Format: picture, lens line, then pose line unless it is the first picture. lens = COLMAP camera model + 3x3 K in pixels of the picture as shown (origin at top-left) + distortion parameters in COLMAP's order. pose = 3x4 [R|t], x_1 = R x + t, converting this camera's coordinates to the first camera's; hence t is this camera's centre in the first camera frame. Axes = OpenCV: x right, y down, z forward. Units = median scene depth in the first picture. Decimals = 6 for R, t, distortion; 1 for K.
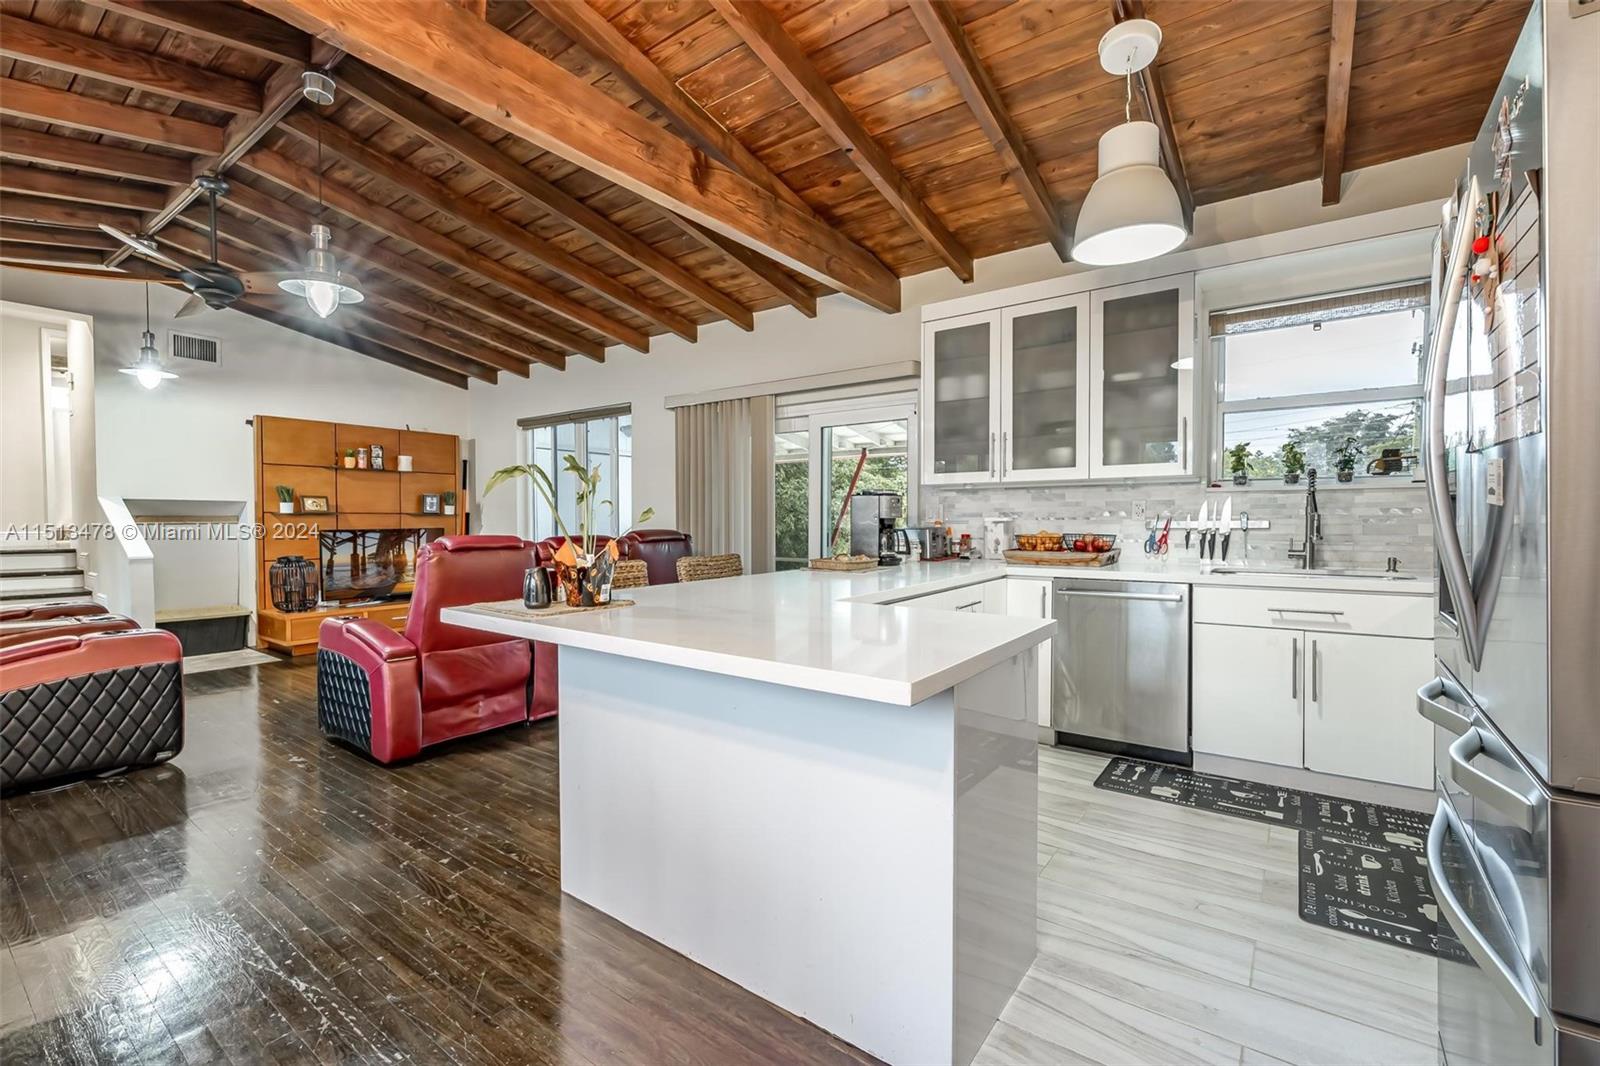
lens RADIAL K [[695.3, 0, 807.8], [0, 695.3, 527.6], [0, 0, 1]] dist [0.000385, -0.000855]
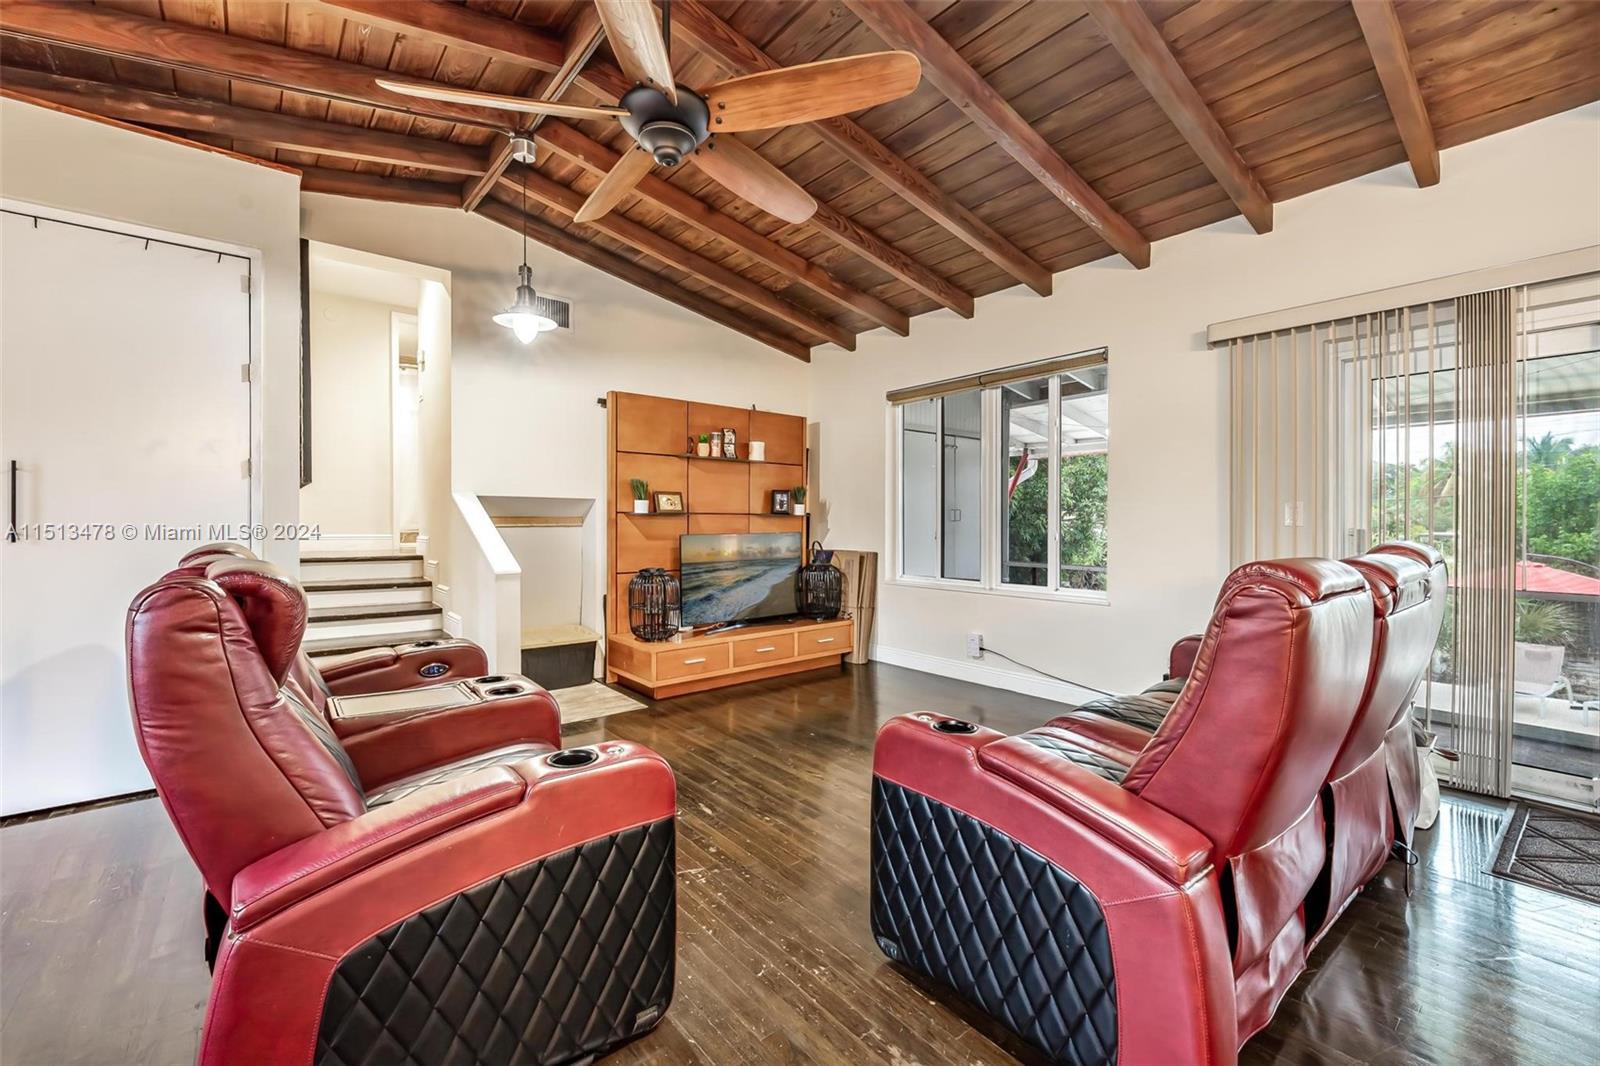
lens RADIAL K [[685.1, 0, 797.3], [0, 685.1, 518.4], [0, 0, 1]] dist [0.043041, -0.000207]
pose [[0.963336, 0.005775, -0.268236, -0.362411], [-0.008954, 0.999903, -0.010628, -0.008514], [0.268148, 0.012640, 0.963295, 0.288537]]
